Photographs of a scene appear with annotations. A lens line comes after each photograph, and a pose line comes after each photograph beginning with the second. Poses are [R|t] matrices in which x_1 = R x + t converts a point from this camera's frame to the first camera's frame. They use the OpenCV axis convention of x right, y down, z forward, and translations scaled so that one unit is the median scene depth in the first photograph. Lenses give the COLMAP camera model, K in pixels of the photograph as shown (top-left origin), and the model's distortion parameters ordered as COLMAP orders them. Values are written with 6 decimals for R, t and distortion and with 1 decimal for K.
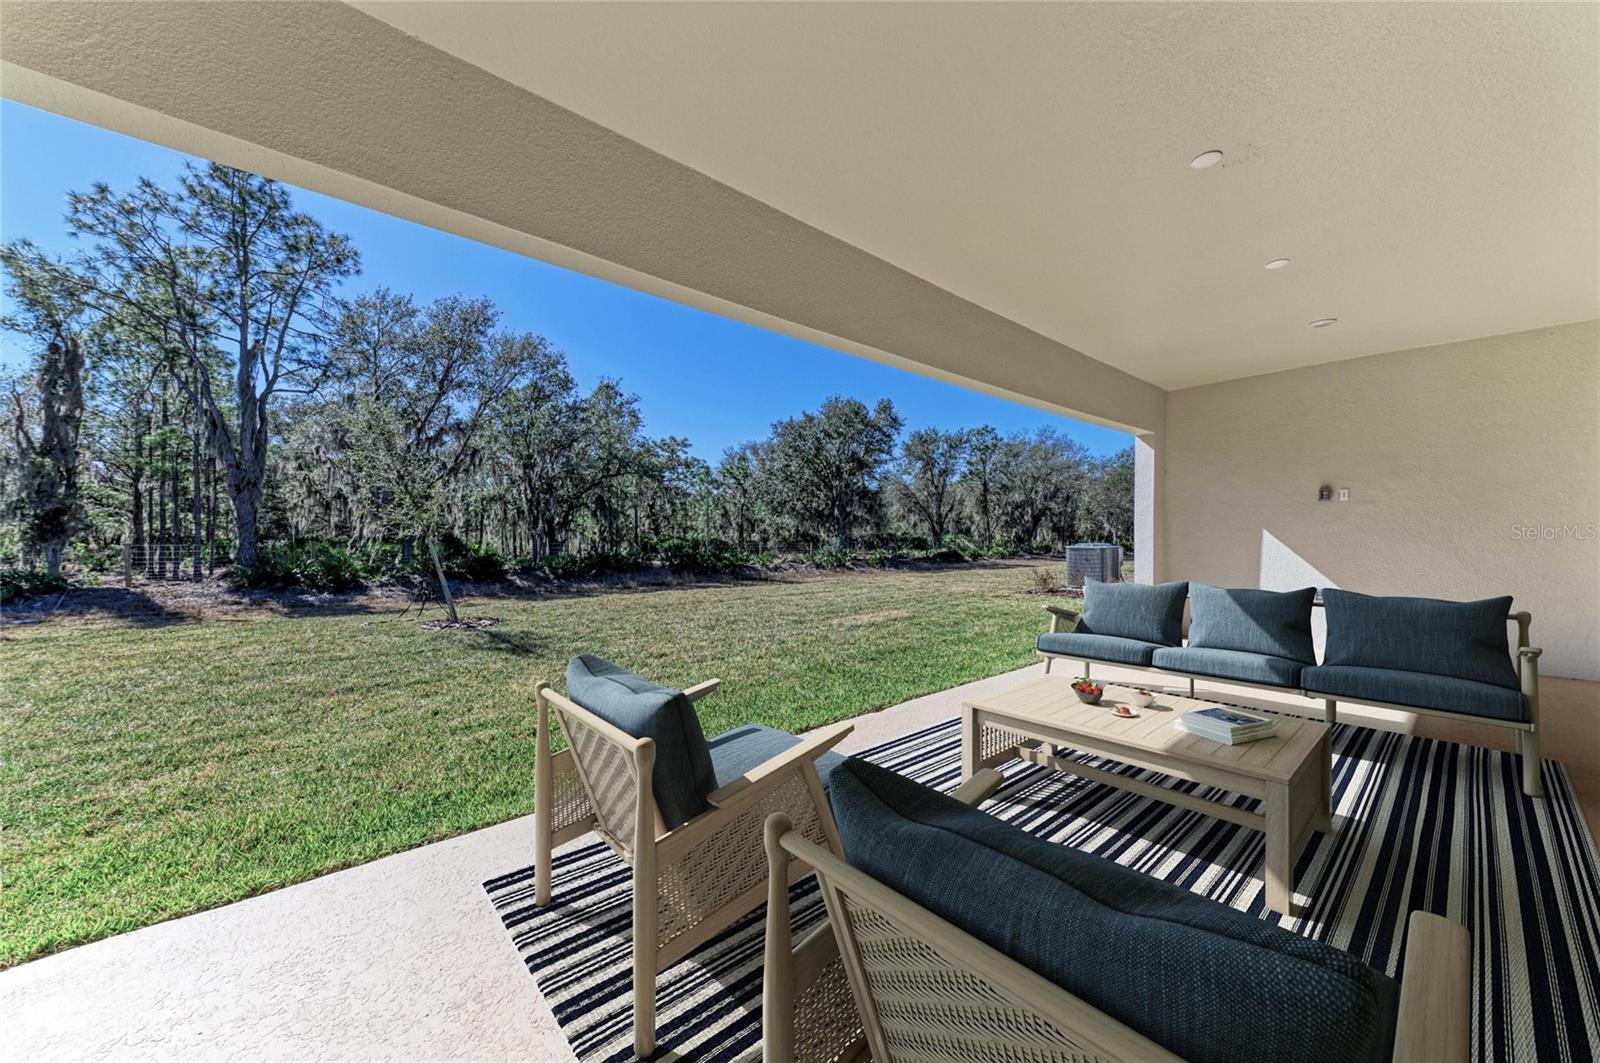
lens RADIAL K [[578.9, 0, 800.0], [0, 578.9, 531.5], [0, 0, 1]] dist [0.000727, -0.000013]
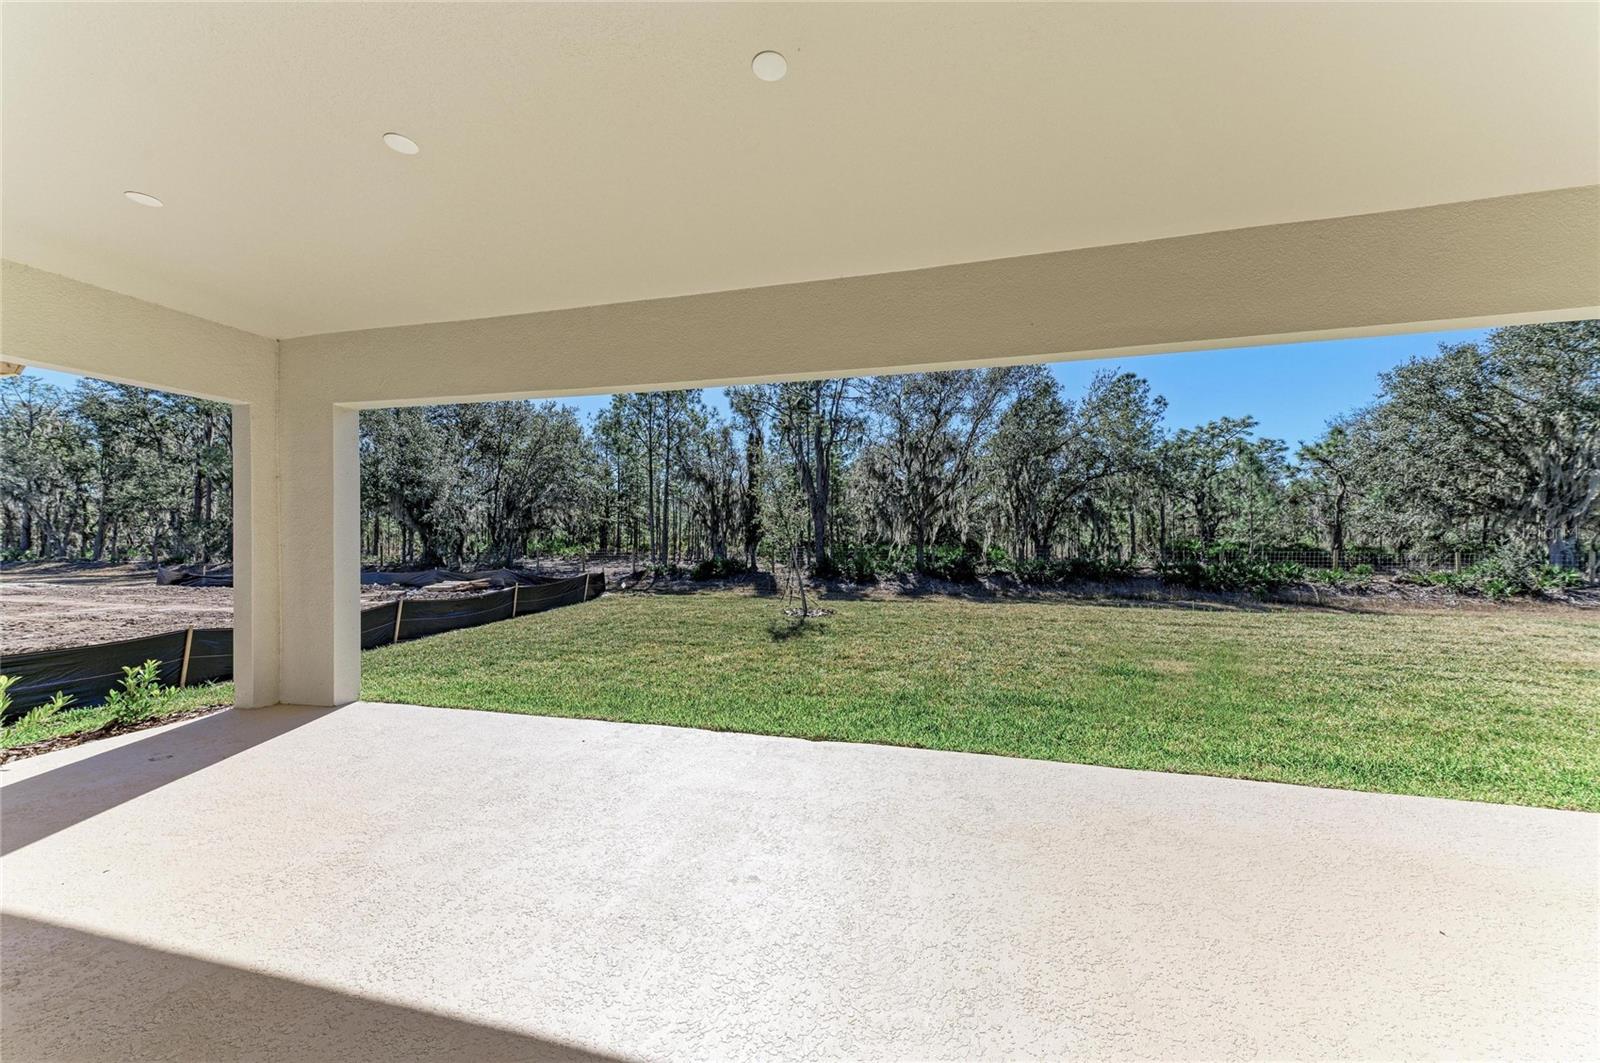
lens RADIAL K [[571.8, 0, 787.7], [0, 571.8, 519.9], [0, 0, 1]] dist [0.010480, -0.000031]
pose [[0.563866, -0.027848, -0.825396, 0.151629], [0.008724, 0.999576, -0.027764, -0.005723], [0.825820, 0.008454, 0.563870, 0.068710]]
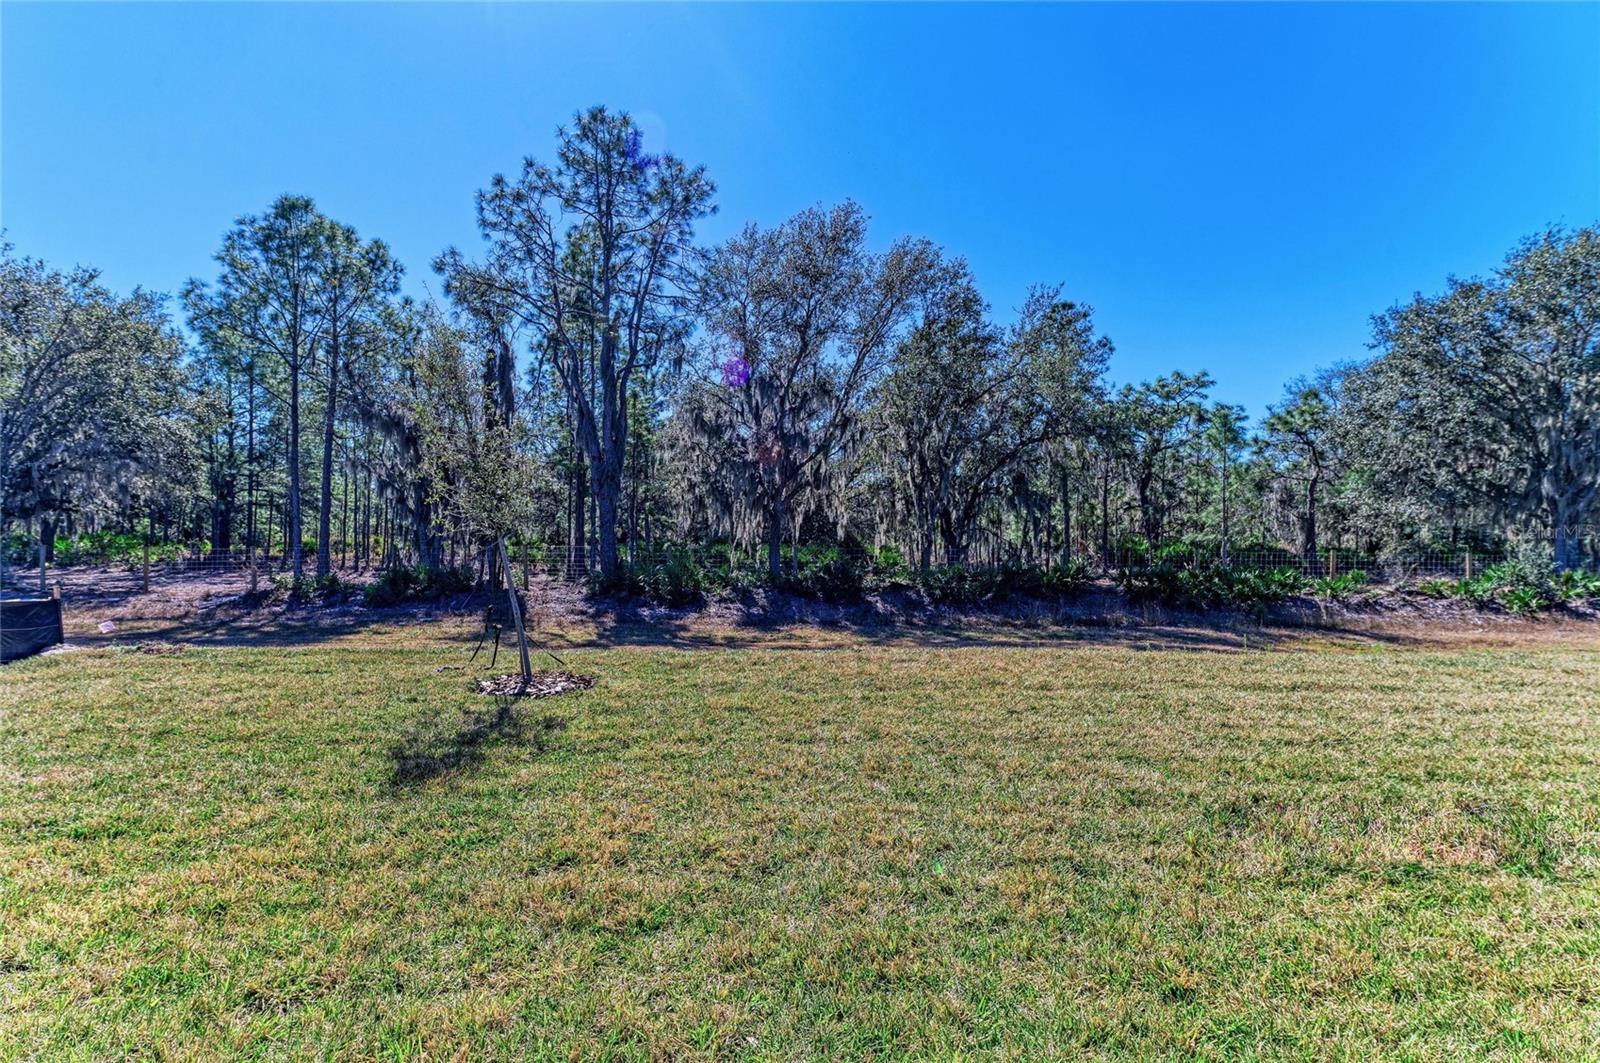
lens RADIAL K [[816.6, 0, 800.0], [0, 816.6, 531.5], [0, 0, 1]] dist [0.014012, -0.000449]
pose [[0.758334, -0.002737, -0.651860, 0.051967], [0.002103, 0.999996, -0.001752, 0.001510], [0.651863, -0.000042, 0.758337, 0.172100]]
